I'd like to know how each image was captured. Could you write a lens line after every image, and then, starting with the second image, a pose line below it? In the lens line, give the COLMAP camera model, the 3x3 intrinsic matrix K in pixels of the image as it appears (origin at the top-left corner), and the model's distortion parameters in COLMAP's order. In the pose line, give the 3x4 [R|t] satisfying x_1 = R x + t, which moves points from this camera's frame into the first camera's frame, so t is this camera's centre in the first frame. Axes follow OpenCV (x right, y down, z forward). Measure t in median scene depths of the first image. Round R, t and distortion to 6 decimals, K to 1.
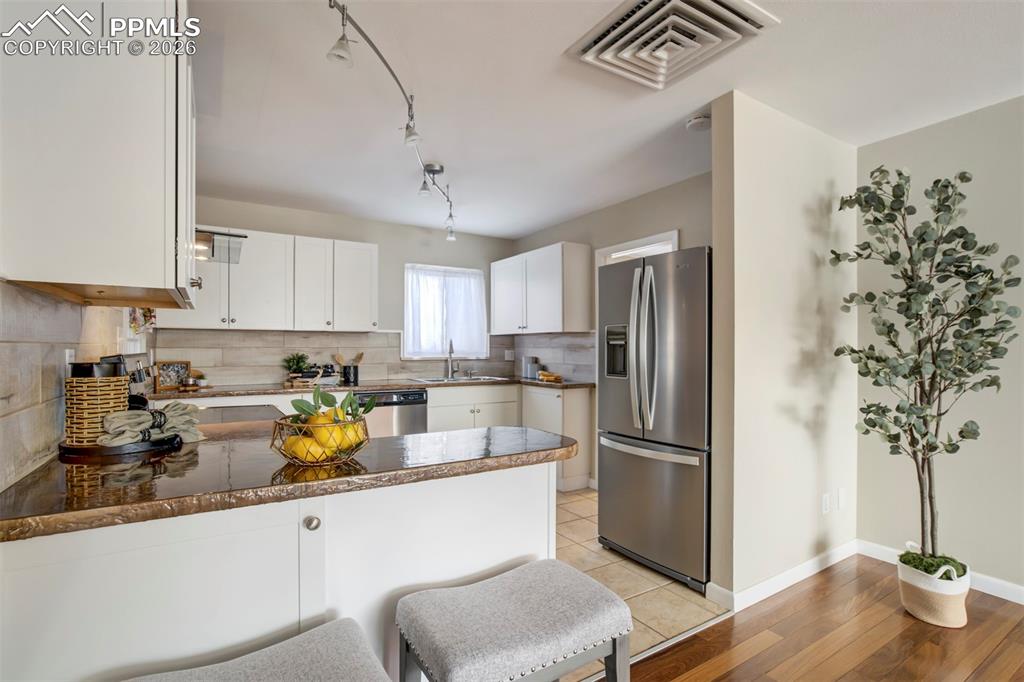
lens RADIAL K [[482.7, 0, 516.1], [0, 482.7, 344.4], [0, 0, 1]] dist [-0.031388, 0.020686]
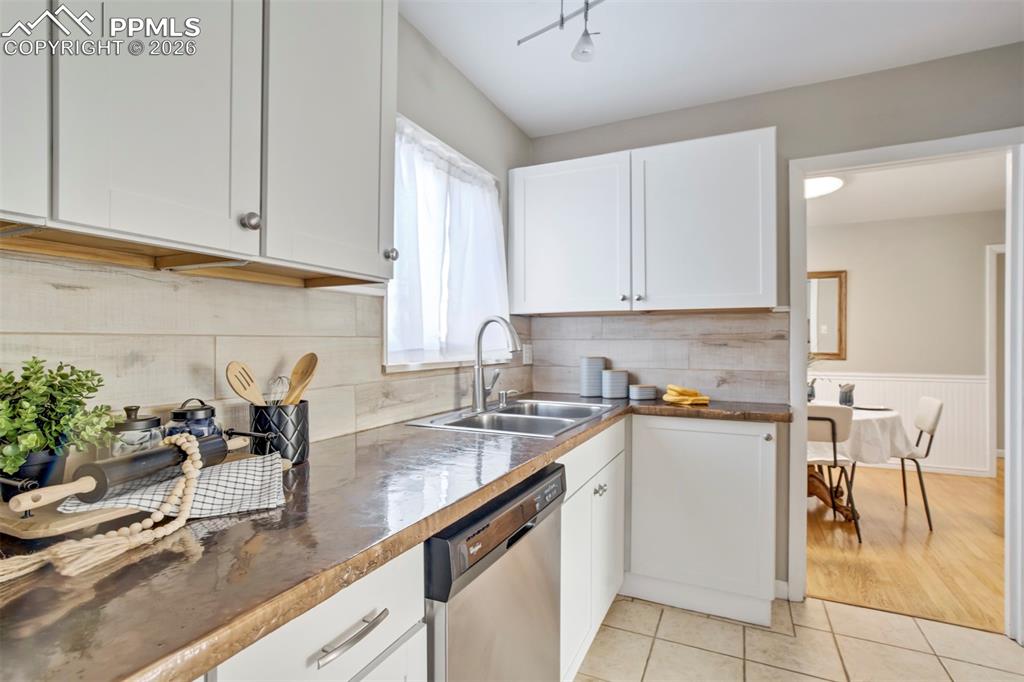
lens RADIAL K [[482.7, 0, 516.1], [0, 482.7, 344.4], [0, 0, 1]] dist [-0.031388, 0.020686]
pose [[0.842479, -0.002229, 0.538725, -0.356955], [-0.004189, 0.999934, 0.010688, 0.007523], [-0.538713, -0.011261, 0.842414, 0.662068]]
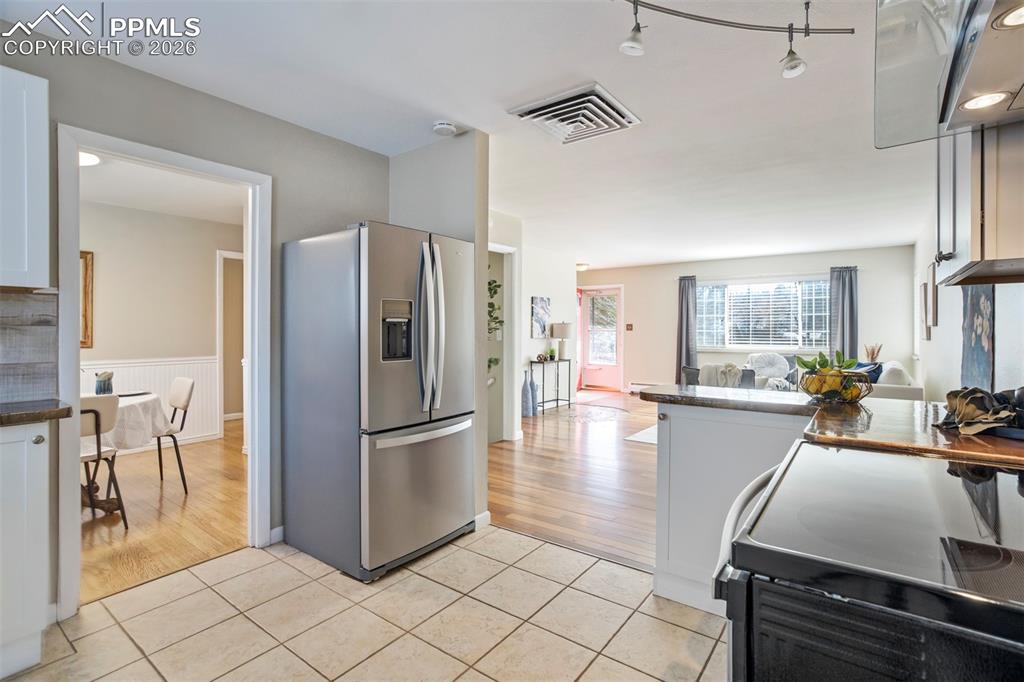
lens RADIAL K [[488.8, 0, 511.1], [0, 488.8, 326.1], [0, 0, 1]] dist [-0.002489, -0.000204]
pose [[-0.351399, 0.006125, 0.936206, -0.415000], [-0.008088, 0.999921, -0.009578, 0.007847], [-0.936191, -0.010938, -0.351322, 0.695460]]
